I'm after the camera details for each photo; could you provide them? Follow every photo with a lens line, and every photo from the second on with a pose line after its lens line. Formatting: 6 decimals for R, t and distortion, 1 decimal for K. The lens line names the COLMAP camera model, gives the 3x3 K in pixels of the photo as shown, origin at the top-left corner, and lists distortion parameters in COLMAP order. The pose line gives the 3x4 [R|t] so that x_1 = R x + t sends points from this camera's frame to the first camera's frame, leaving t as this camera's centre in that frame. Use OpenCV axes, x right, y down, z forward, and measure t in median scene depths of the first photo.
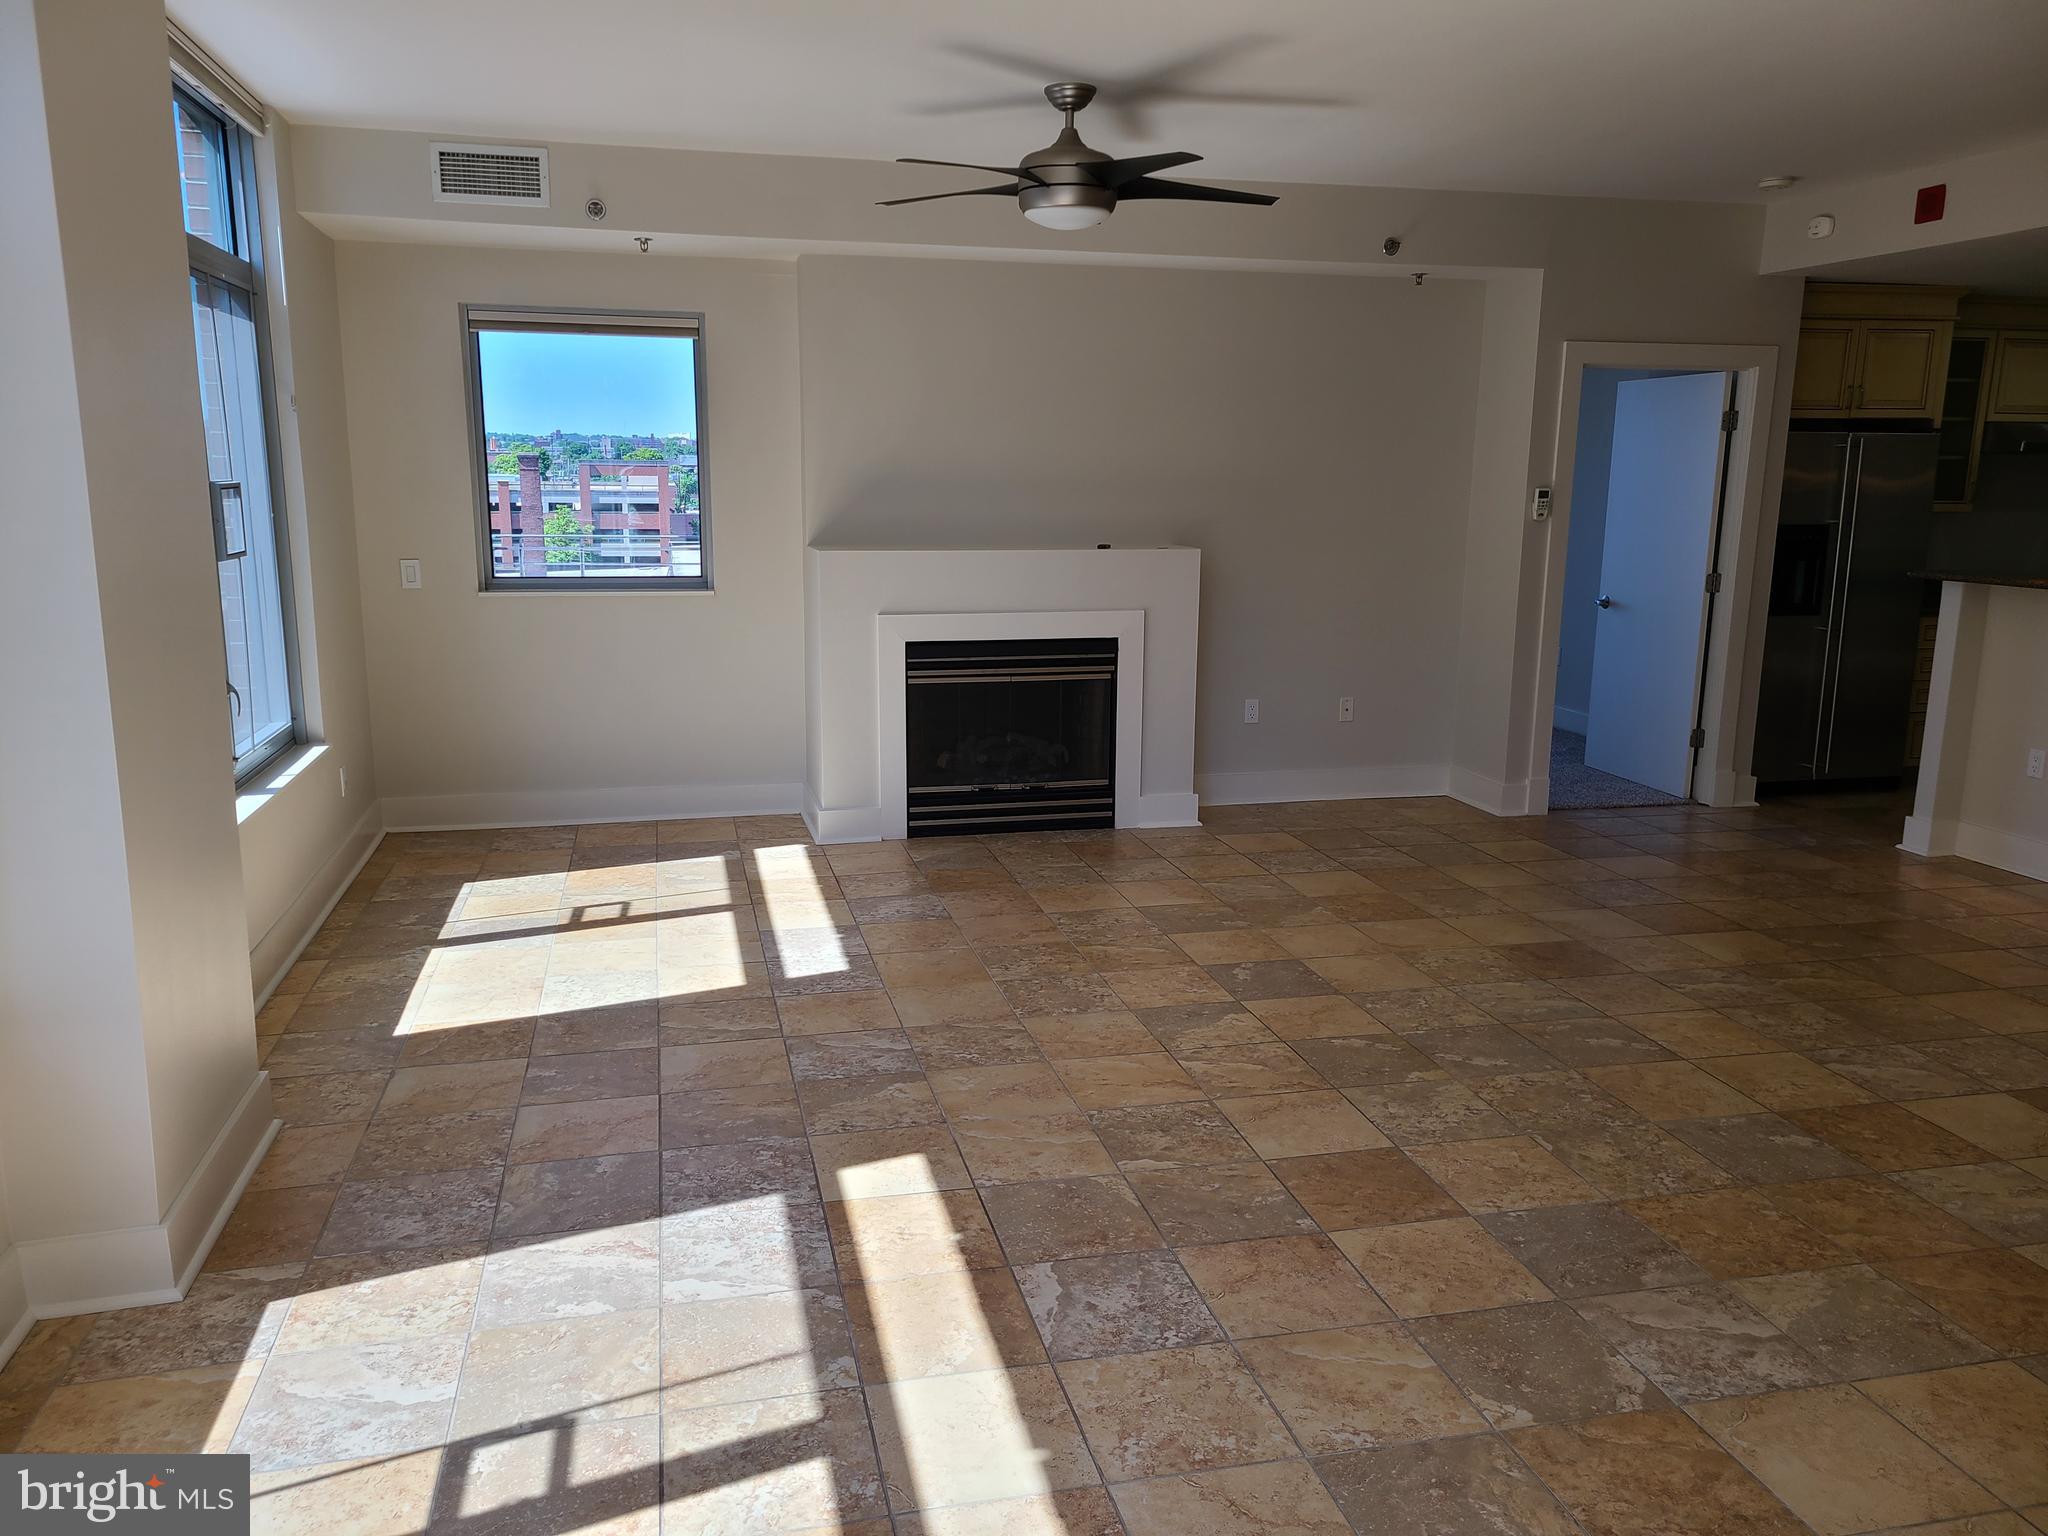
lens RADIAL K [[1539.7, 0, 1024.0], [0, 1539.7, 768.0], [0, 0, 1]] dist [0.079907, -0.048894]
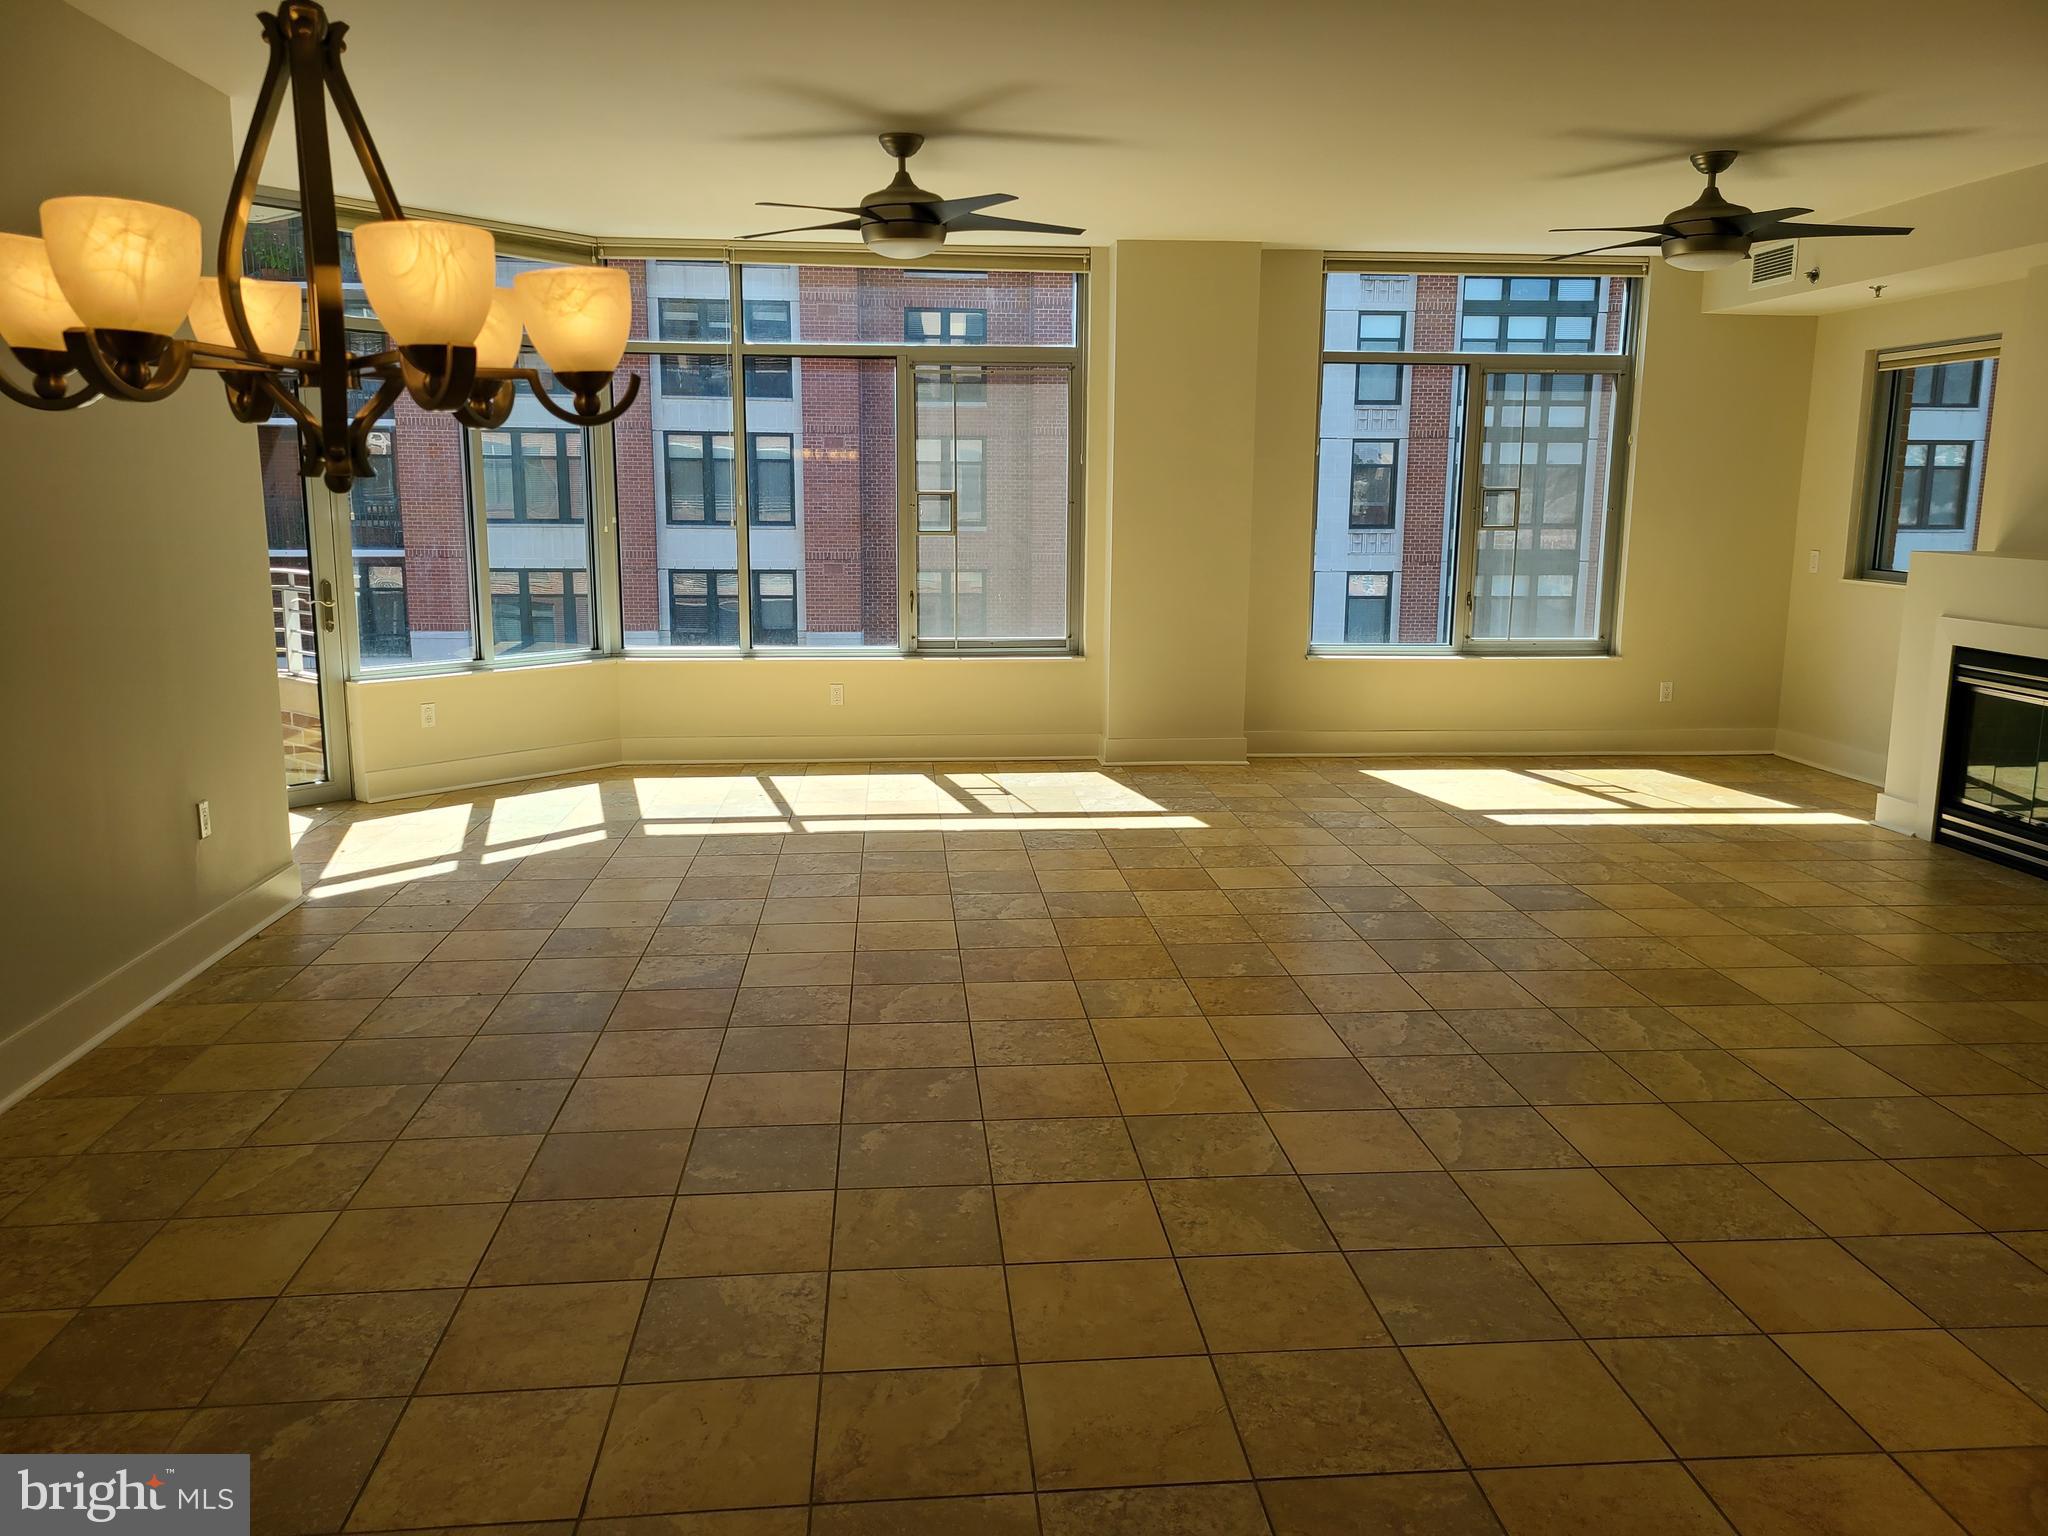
lens RADIAL K [[1530.0, 0, 992.9], [0, 1530.0, 768.7], [0, 0, 1]] dist [0.047211, -0.030628]
pose [[-0.177979, 0.168696, -0.969466, 1.452897], [-0.200945, 0.958205, 0.203627, -0.119306], [0.963299, 0.231051, -0.136642, 0.785667]]
